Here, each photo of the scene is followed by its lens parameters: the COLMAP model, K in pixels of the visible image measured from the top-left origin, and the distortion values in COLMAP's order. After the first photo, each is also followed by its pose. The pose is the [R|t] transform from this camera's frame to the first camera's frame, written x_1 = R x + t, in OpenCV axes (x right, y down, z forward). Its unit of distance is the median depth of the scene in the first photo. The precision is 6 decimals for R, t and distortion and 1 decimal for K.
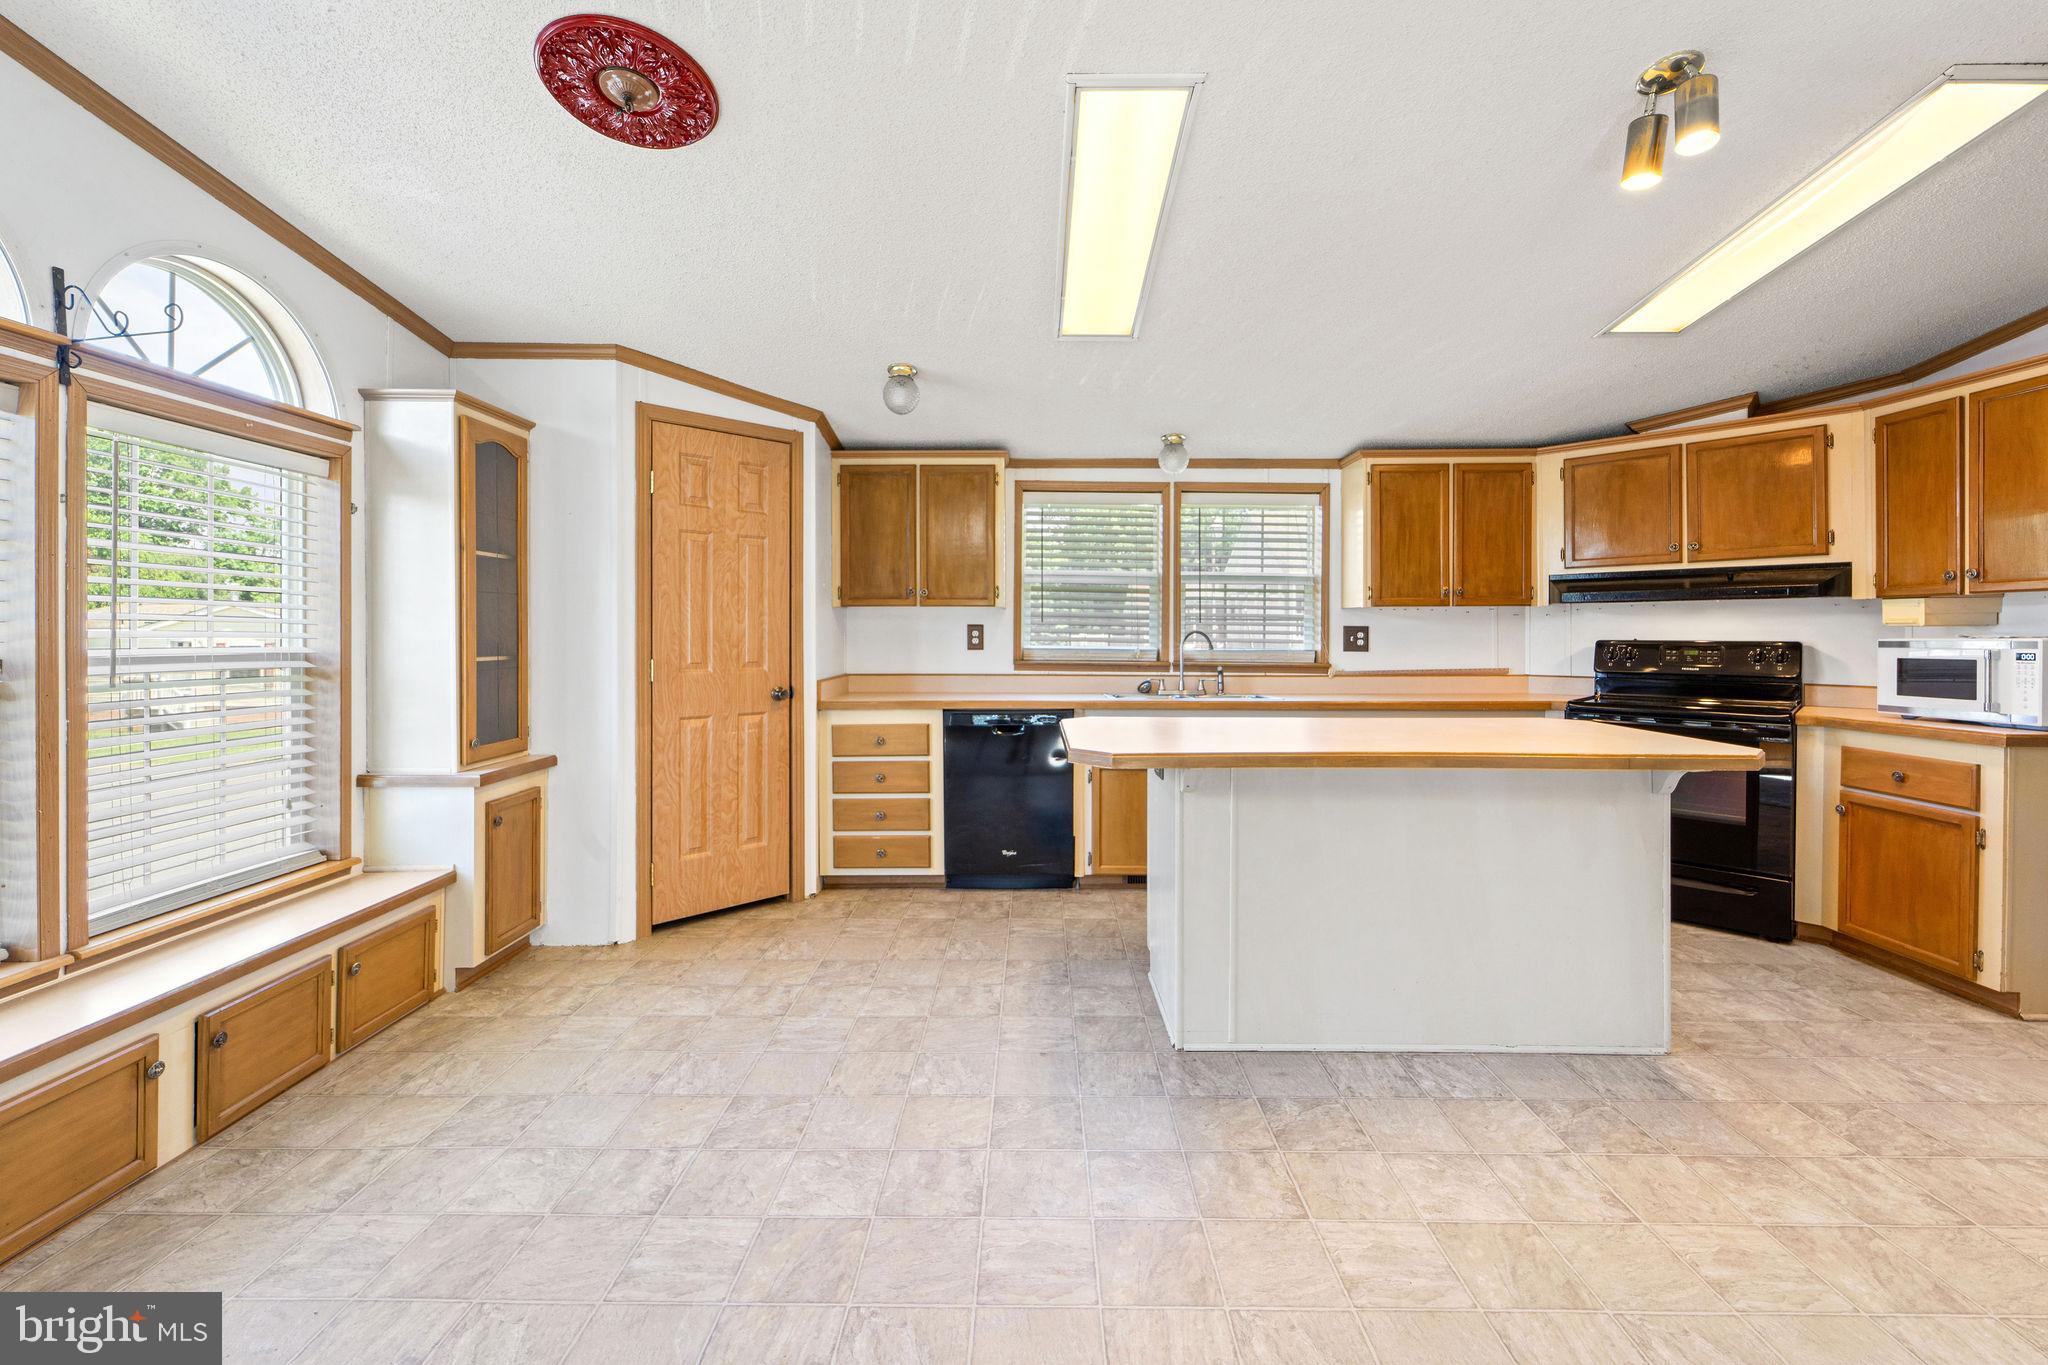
lens RADIAL K [[843.0, 0, 1024.3], [0, 843.0, 635.9], [0, 0, 1]] dist [-0.000739, -0.000573]
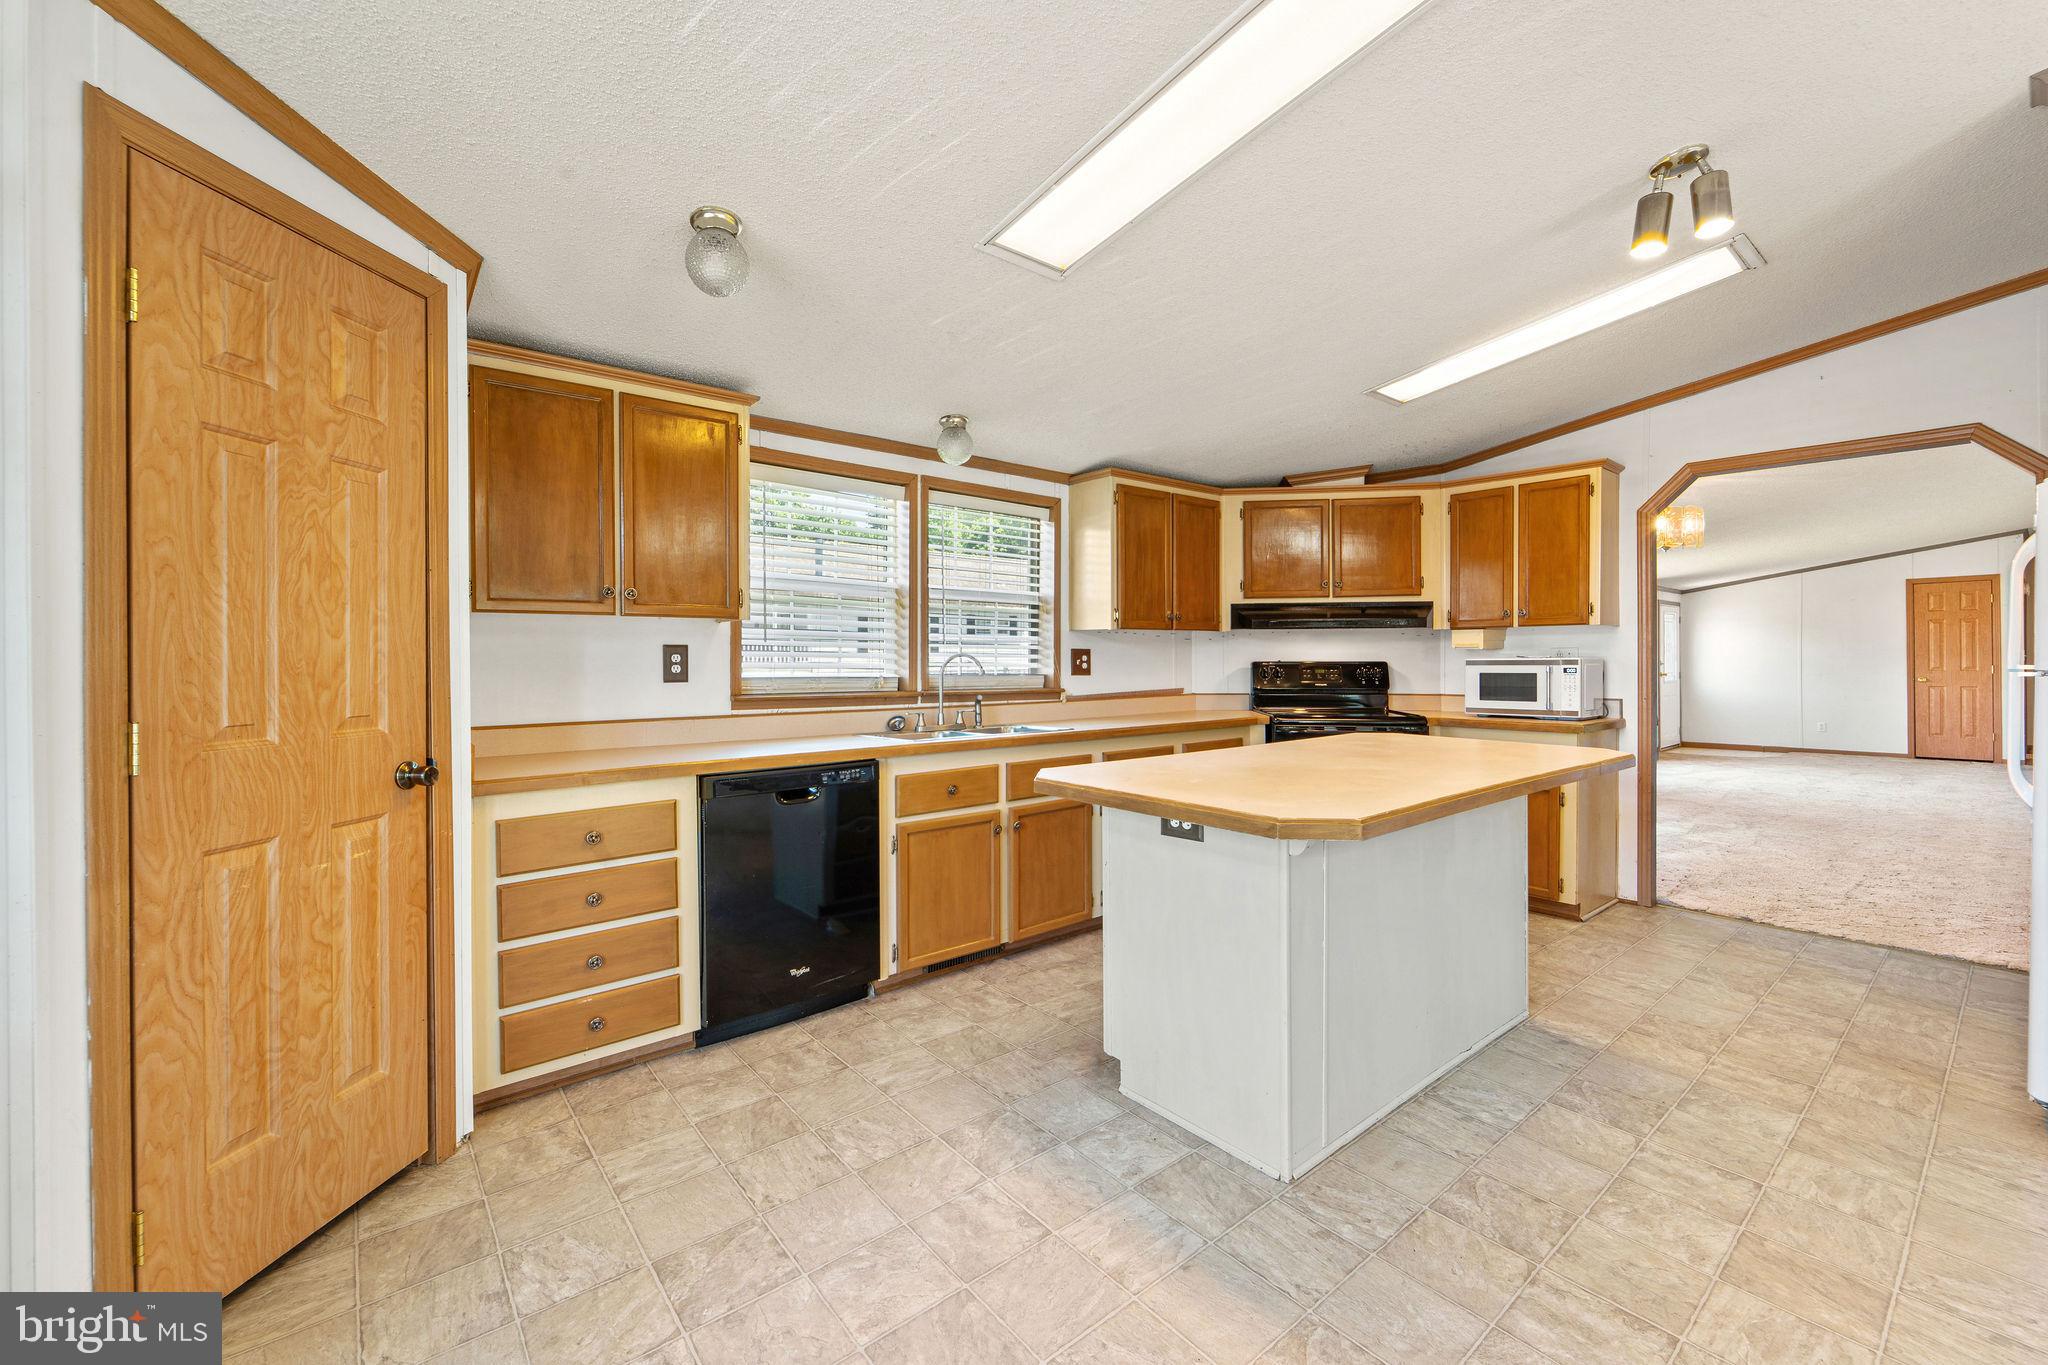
lens RADIAL K [[834.5, 0, 1025.6], [0, 834.5, 662.1], [0, 0, 1]] dist [-0.001103, -0.000528]
pose [[0.767405, -0.007011, 0.641124, -0.335317], [0.006134, 0.999975, 0.003593, -0.000440], [-0.641133, 0.001175, 0.767429, 0.369949]]
